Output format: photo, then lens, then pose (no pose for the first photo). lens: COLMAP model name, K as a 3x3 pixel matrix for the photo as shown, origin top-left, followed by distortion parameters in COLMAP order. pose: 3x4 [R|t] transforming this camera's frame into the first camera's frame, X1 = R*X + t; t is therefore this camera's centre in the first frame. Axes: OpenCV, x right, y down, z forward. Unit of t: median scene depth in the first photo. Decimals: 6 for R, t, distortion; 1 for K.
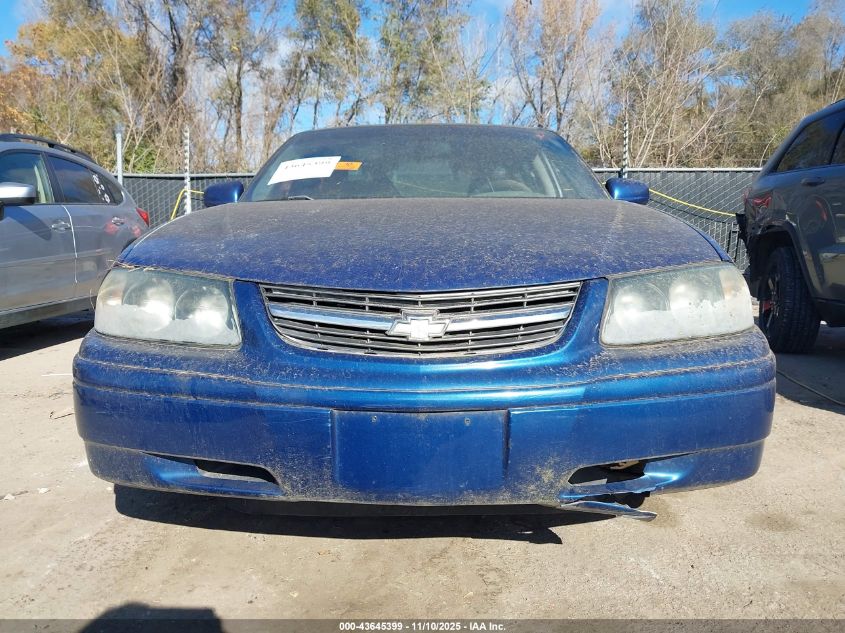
lens RADIAL K [[681.6, 0, 422.8], [0, 681.6, 316.2], [0, 0, 1]] dist [0.005244, 0.016500]
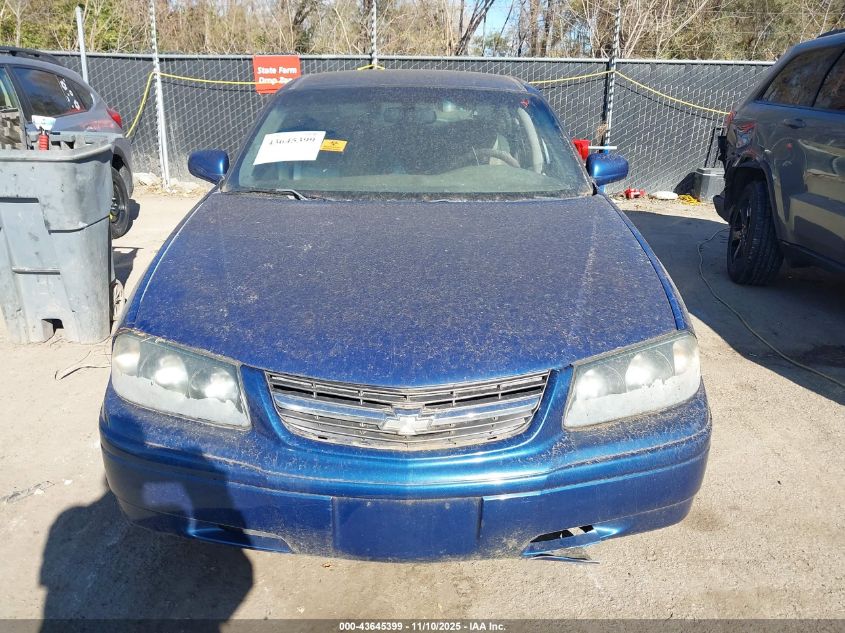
lens RADIAL K [[681.6, 0, 423.5], [0, 681.6, 315.9], [0, 0, 1]] dist [0.005244, 0.016500]
pose [[0.999419, 0.007705, 0.033211, -0.015327], [-0.014606, 0.976969, 0.212882, -0.359895], [-0.030806, -0.213243, 0.976513, -0.078870]]
